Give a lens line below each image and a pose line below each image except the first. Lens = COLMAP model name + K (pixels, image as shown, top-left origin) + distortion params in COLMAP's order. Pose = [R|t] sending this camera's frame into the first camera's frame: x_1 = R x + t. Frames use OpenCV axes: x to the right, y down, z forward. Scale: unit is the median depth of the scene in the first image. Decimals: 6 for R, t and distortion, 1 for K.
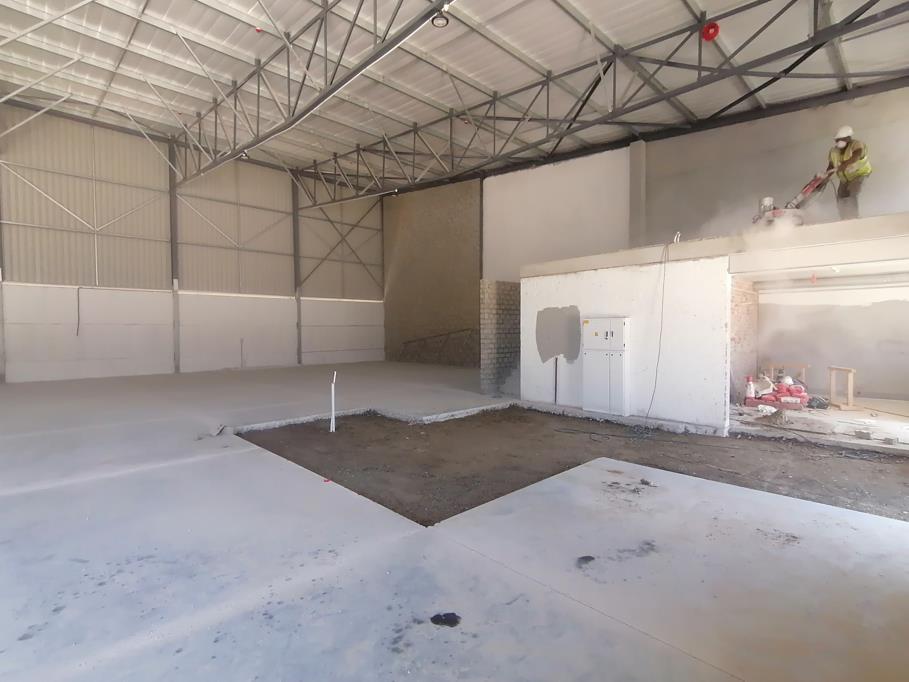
lens RADIAL K [[457.5, 0, 457.2], [0, 457.5, 340.0], [0, 0, 1]] dist [0.004410, -0.000807]
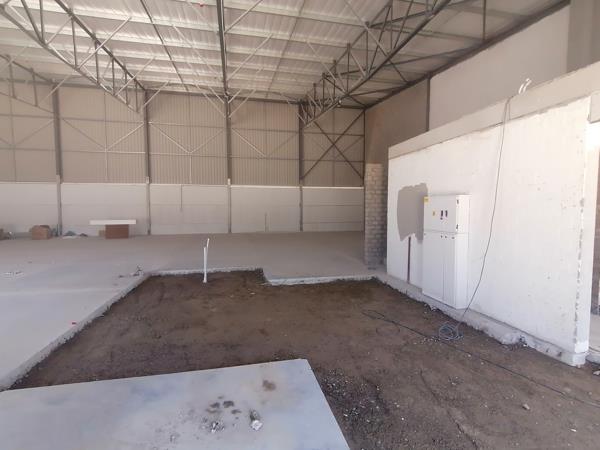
lens RADIAL K [[299.8, 0, 305.4], [0, 299.8, 224.8], [0, 0, 1]] dist [-0.010748, -0.000146]
pose [[0.855429, 0.032760, -0.516883, 0.379737], [-0.017535, 0.999257, 0.034312, -0.005808], [0.517624, -0.020288, 0.855368, 0.342425]]
